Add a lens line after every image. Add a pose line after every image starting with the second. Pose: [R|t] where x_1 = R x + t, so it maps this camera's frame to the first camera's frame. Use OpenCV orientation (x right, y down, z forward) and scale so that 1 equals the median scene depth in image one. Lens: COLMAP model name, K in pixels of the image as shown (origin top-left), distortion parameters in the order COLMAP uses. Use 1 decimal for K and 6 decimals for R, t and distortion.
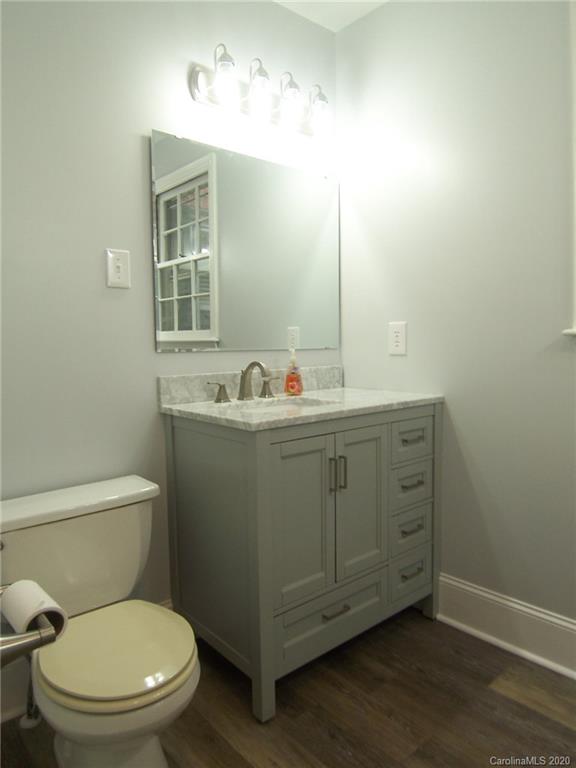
lens RADIAL K [[517.2, 0, 293.4], [0, 517.2, 380.2], [0, 0, 1]] dist [-0.018370, -0.036181]
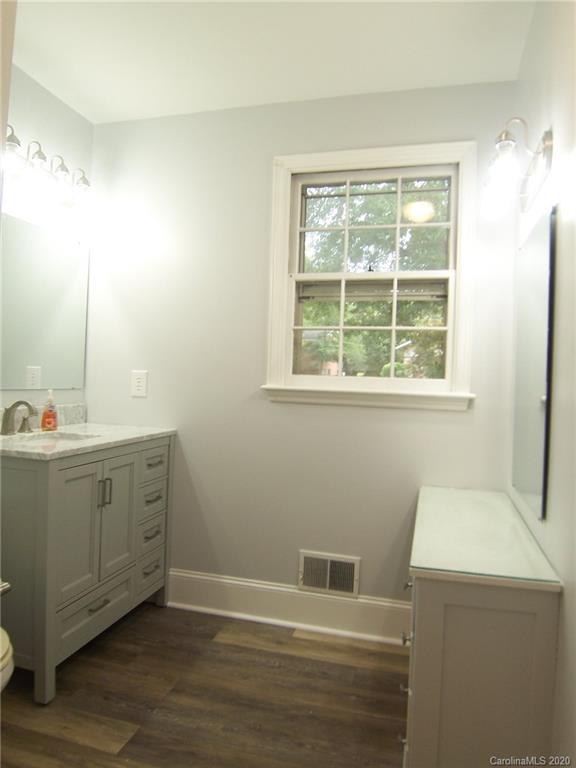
lens RADIAL K [[517.2, 0, 293.6], [0, 517.2, 377.6], [0, 0, 1]] dist [-0.018370, -0.036181]
pose [[0.824917, 0.044764, 0.563479, -0.236943], [-0.007857, 0.997671, -0.067754, -0.016651], [-0.565199, 0.051464, 0.823348, -0.292258]]
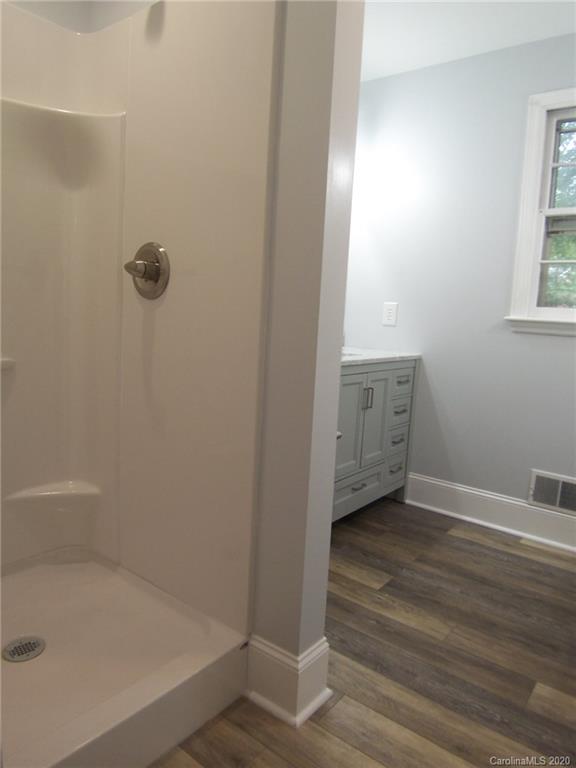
lens RADIAL K [[517.2, 0, 291.6], [0, 517.2, 378.0], [0, 0, 1]] dist [-0.018370, -0.036181]
pose [[0.979104, 0.043179, 0.198721, -0.423372], [-0.054899, 0.997039, 0.053851, 0.043028], [-0.195808, -0.063636, 0.978575, -0.456330]]
